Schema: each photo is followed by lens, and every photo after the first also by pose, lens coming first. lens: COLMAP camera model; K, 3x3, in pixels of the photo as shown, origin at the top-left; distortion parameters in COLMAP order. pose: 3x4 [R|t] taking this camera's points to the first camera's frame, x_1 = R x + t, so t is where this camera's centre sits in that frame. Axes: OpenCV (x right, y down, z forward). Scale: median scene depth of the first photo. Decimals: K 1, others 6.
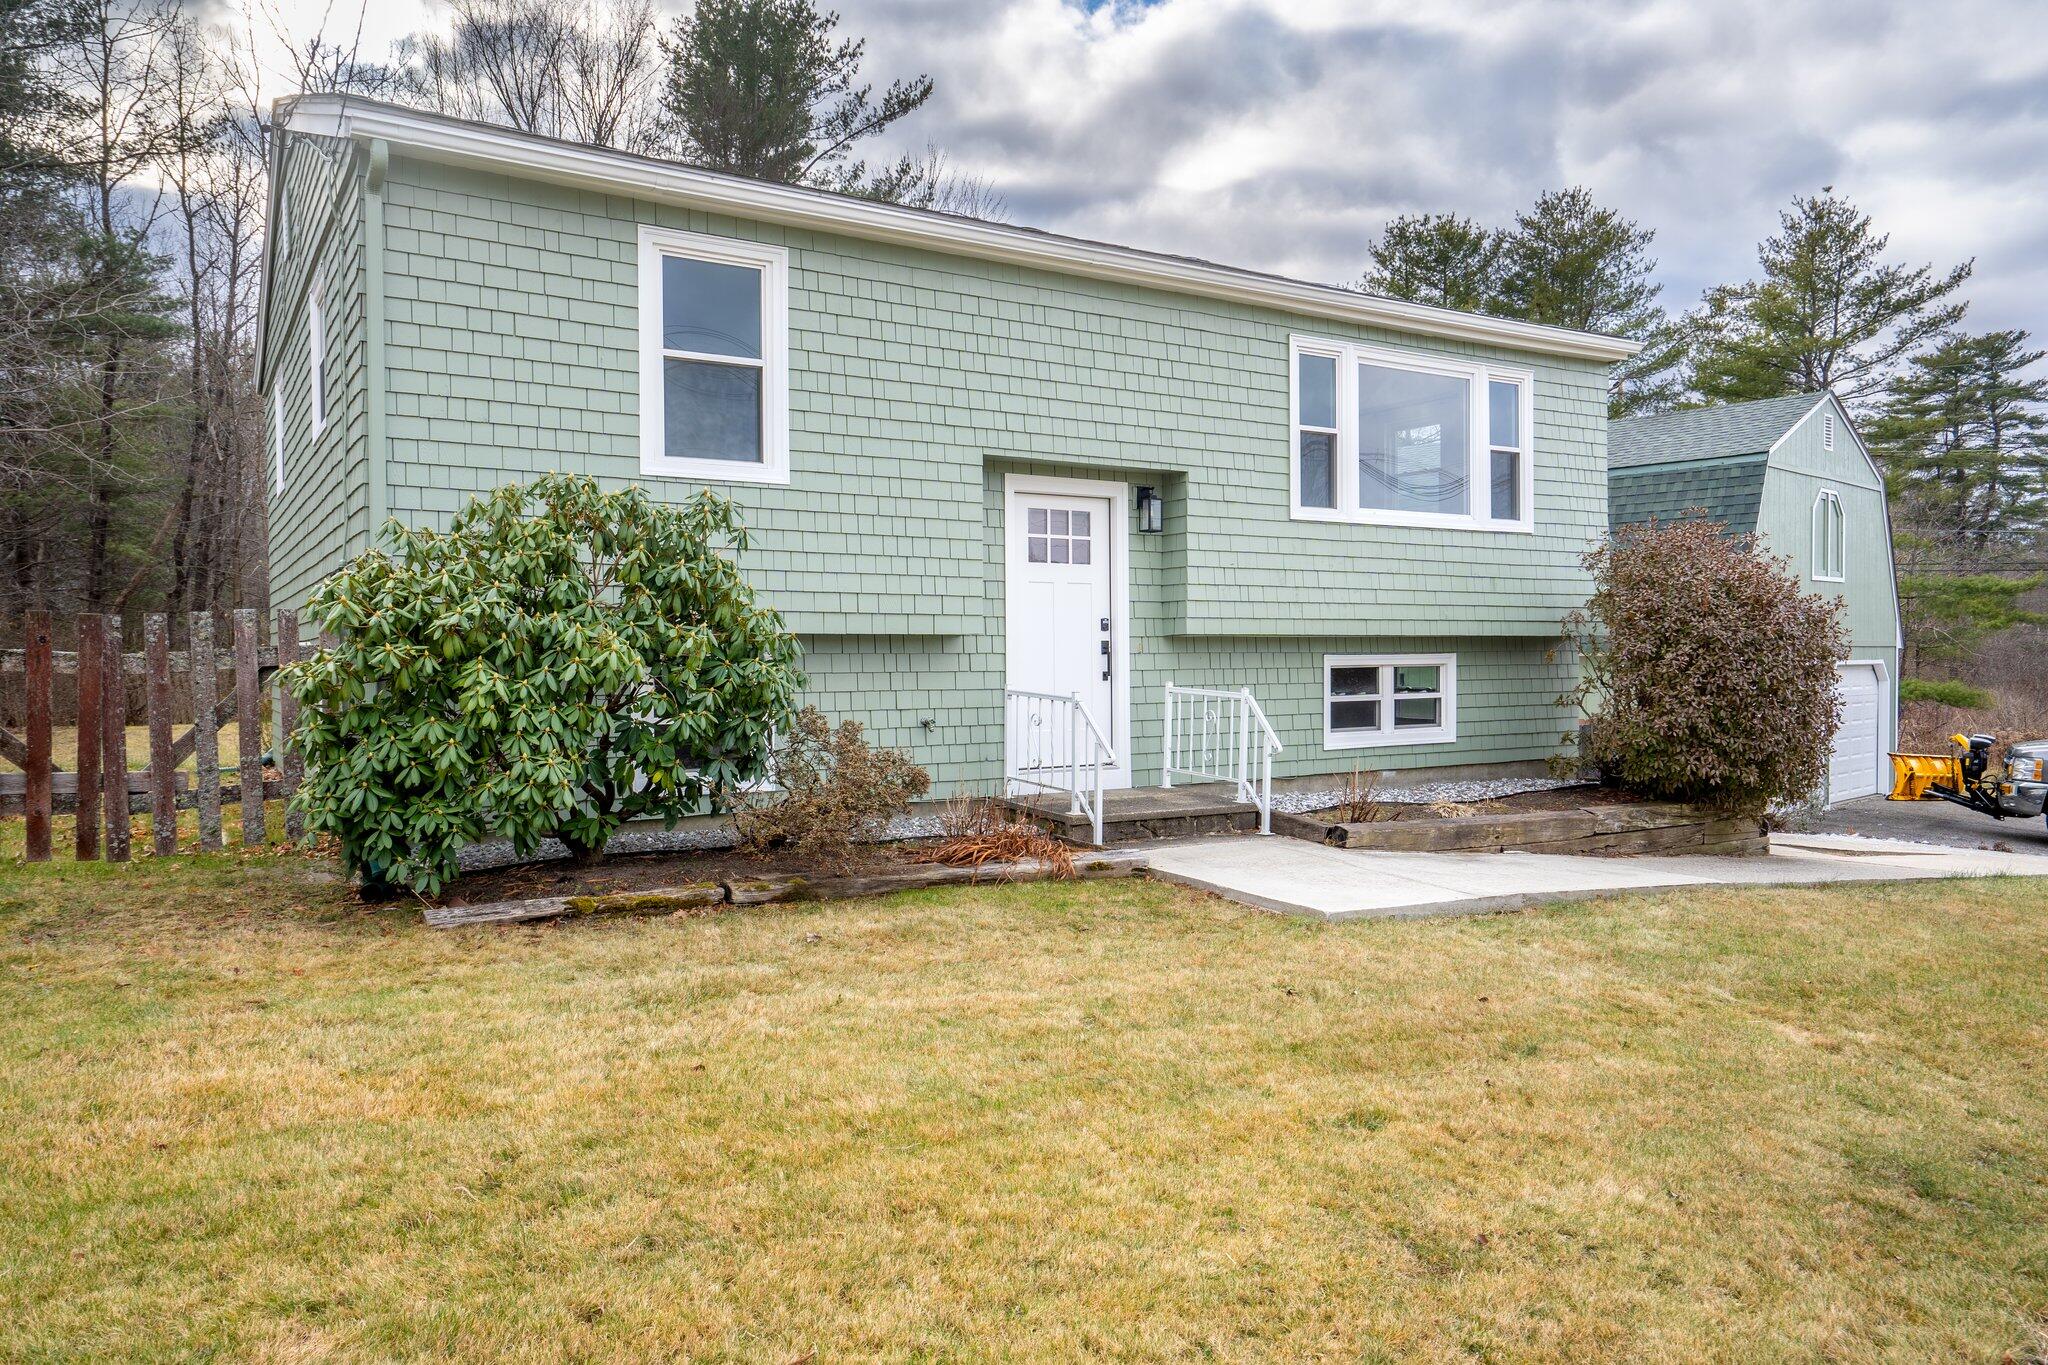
lens RADIAL K [[1394.1, 0, 1019.9], [0, 1394.1, 692.9], [0, 0, 1]] dist [0.019185, -0.007395]
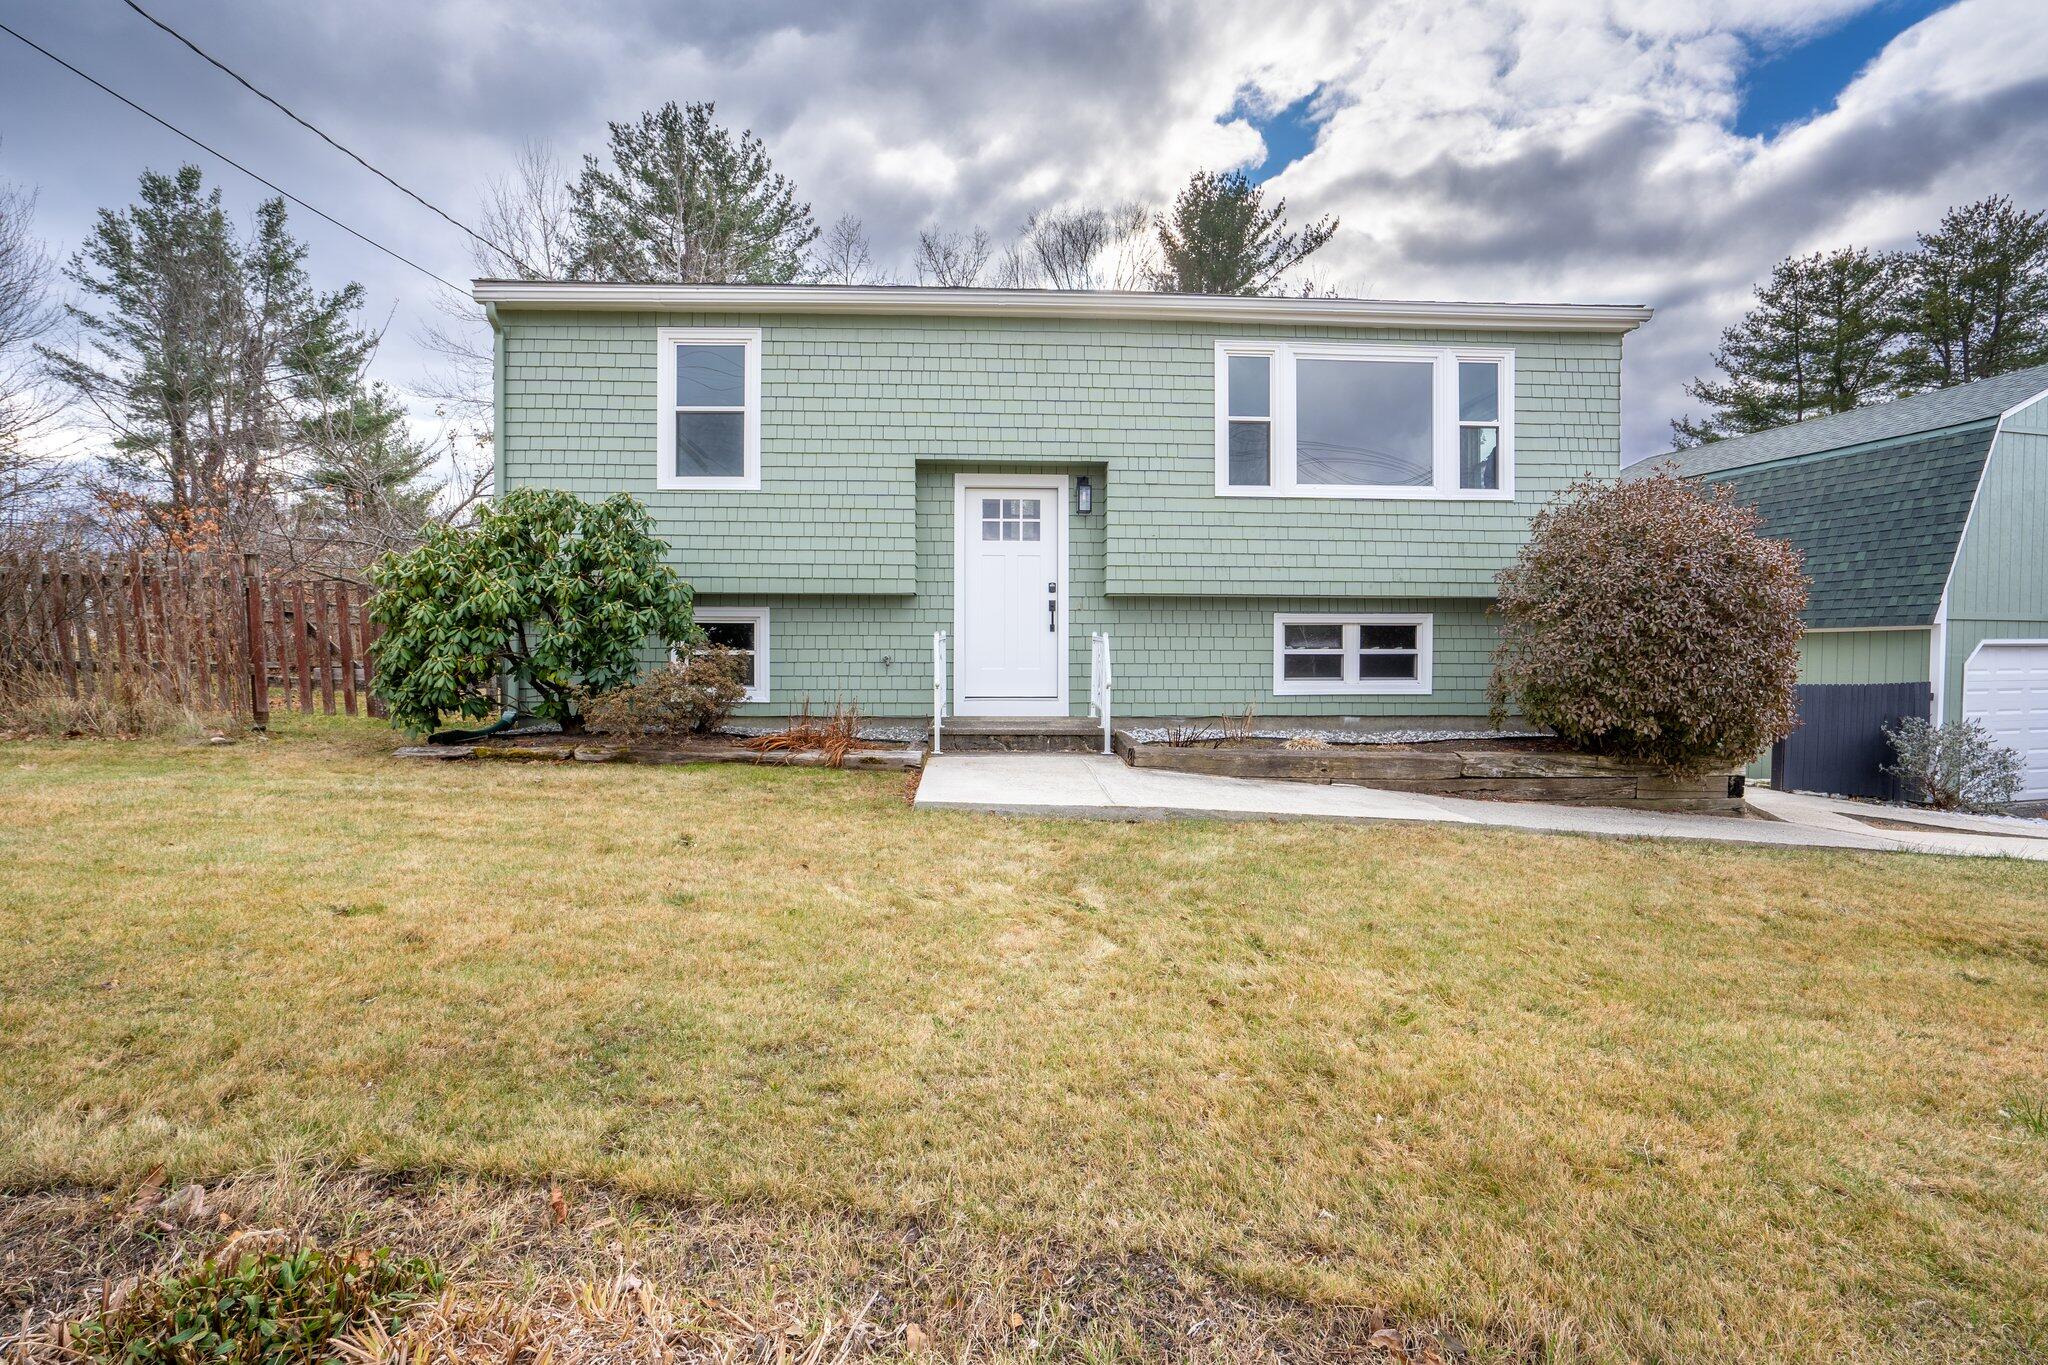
lens RADIAL K [[956.6, 0, 1020.6], [0, 956.6, 692.1], [0, 0, 1]] dist [-0.038559, 0.004475]
pose [[0.871855, 0.024492, -0.489152, 0.474778], [-0.019727, 0.999694, 0.014895, 0.034641], [0.489367, -0.003337, 0.872071, 0.226156]]
